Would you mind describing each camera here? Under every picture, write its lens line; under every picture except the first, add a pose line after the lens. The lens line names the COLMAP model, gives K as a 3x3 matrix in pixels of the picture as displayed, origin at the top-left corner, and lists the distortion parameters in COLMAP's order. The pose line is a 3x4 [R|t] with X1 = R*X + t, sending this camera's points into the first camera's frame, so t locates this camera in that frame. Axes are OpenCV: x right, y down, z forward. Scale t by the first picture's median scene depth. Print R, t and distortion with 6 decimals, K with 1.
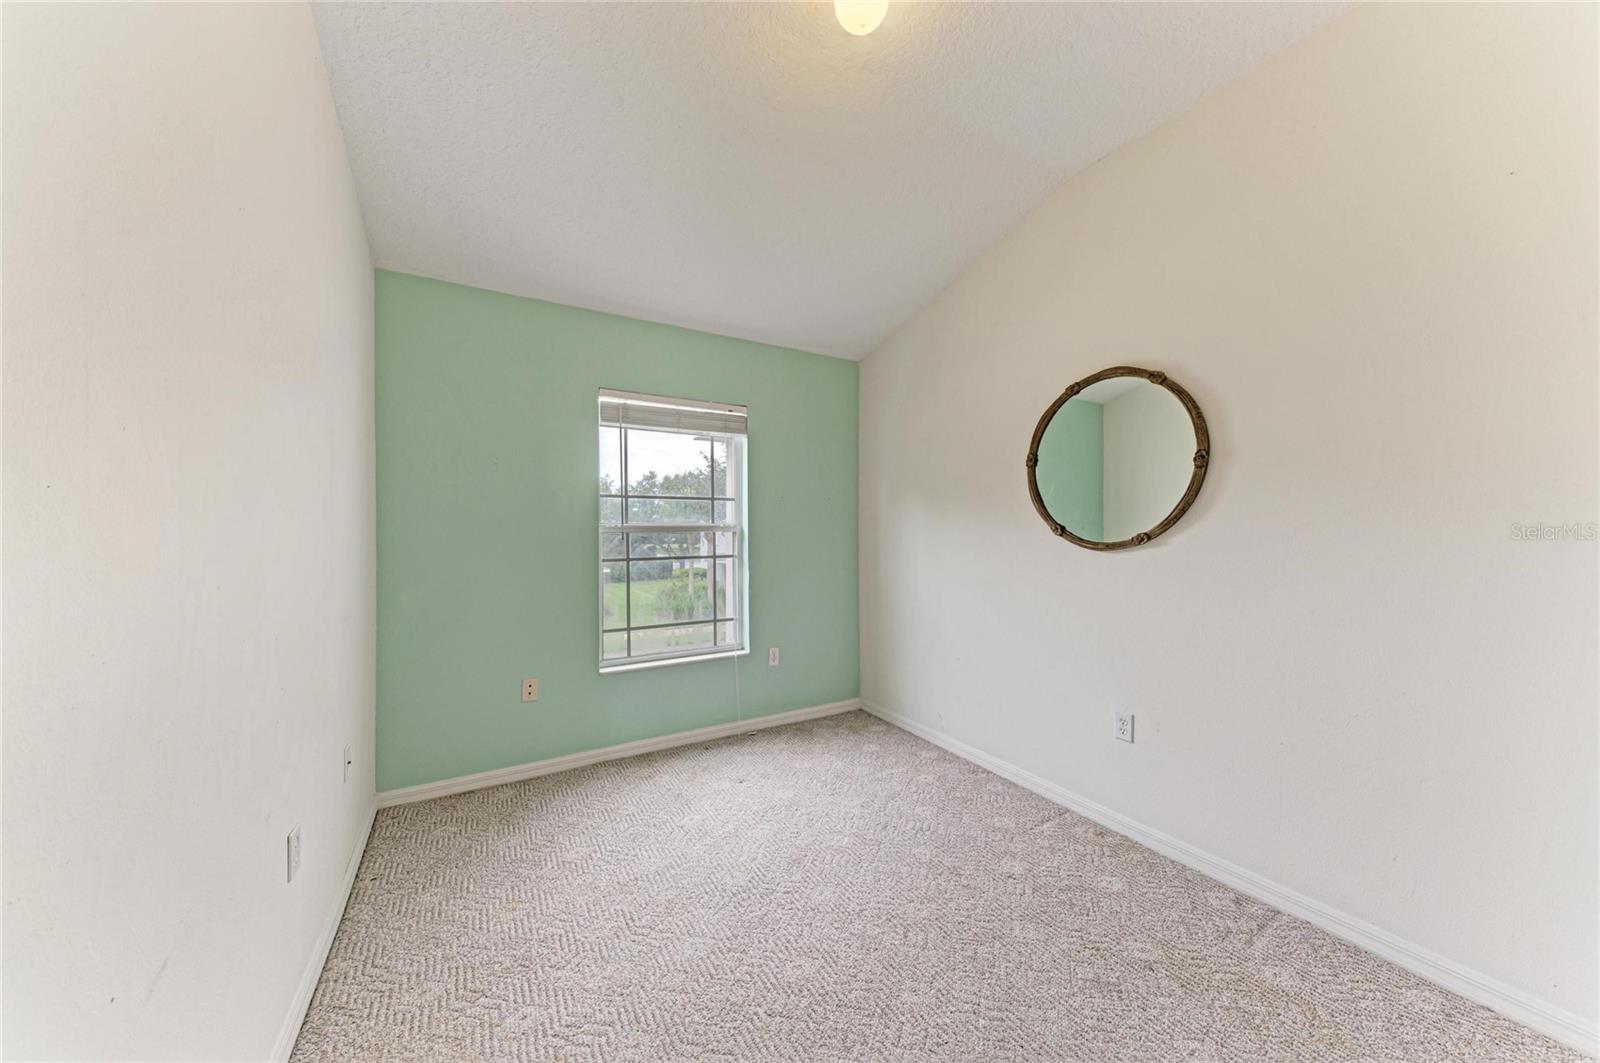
lens RADIAL K [[543.1, 0, 801.5], [0, 543.1, 532.3], [0, 0, 1]] dist [0.019689, -0.005094]
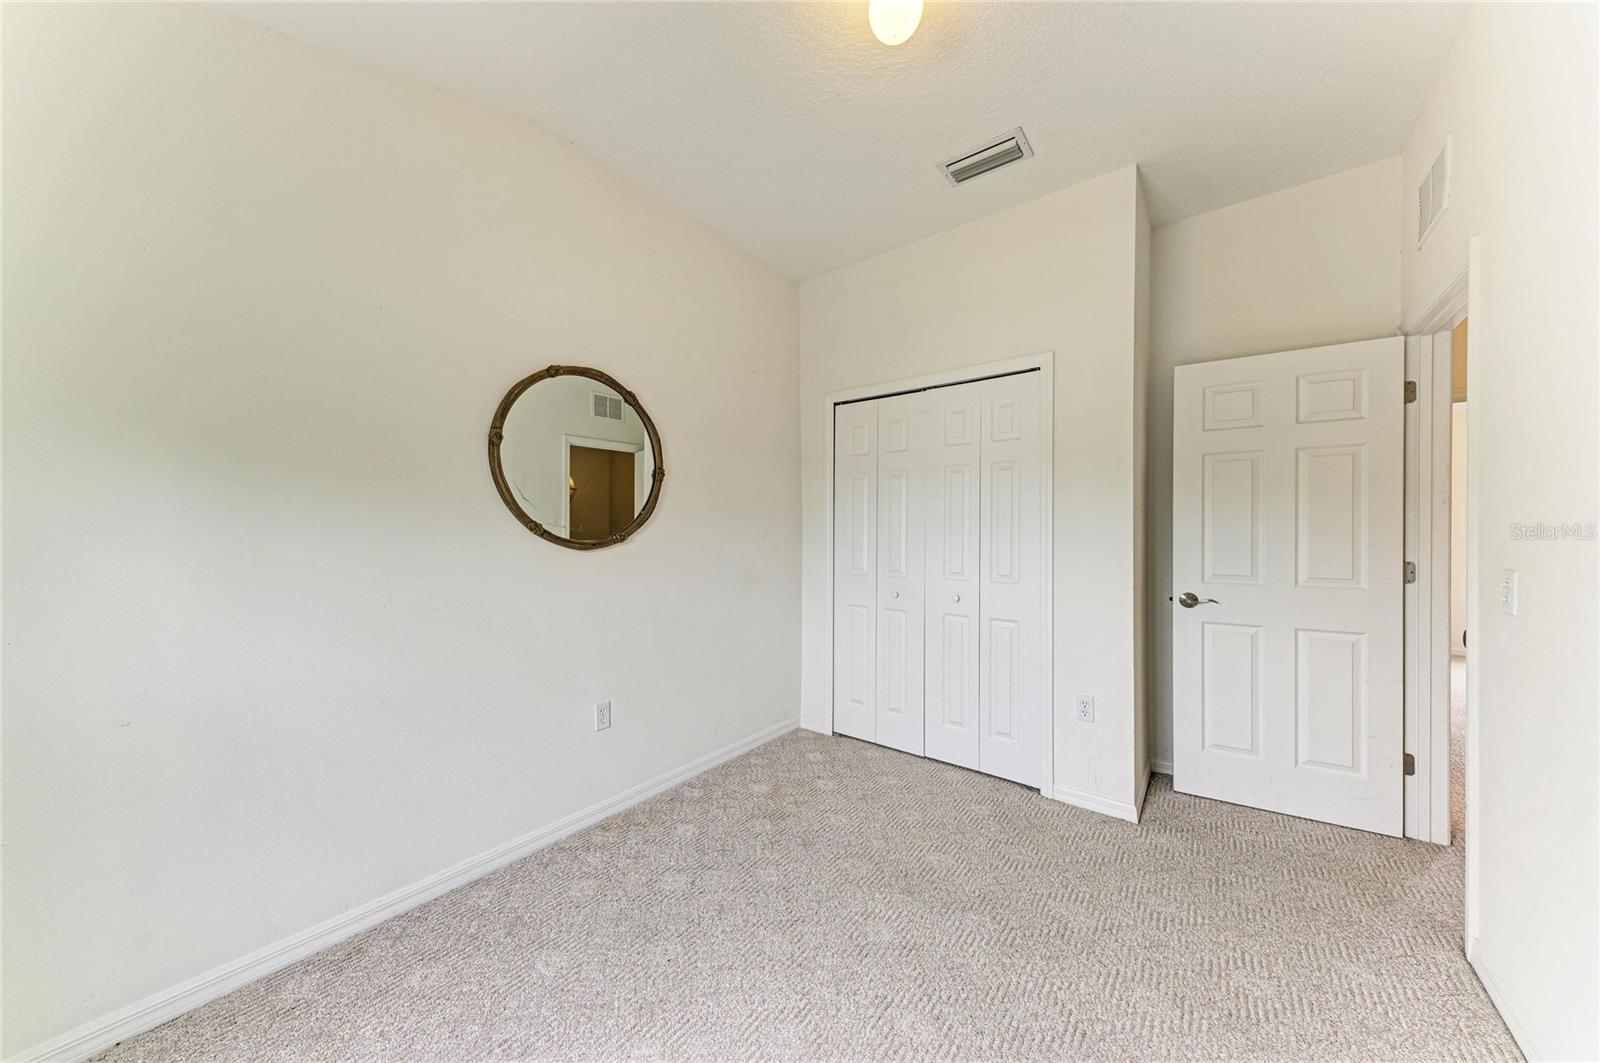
lens RADIAL K [[543.1, 0, 801.5], [0, 543.1, 532.3], [0, 0, 1]] dist [0.019689, -0.005094]
pose [[-0.381651, -0.000487, 0.924306, -0.523897], [-0.004786, 0.999987, -0.001449, 0.002405], [-0.924294, -0.004976, -0.381649, 1.054275]]
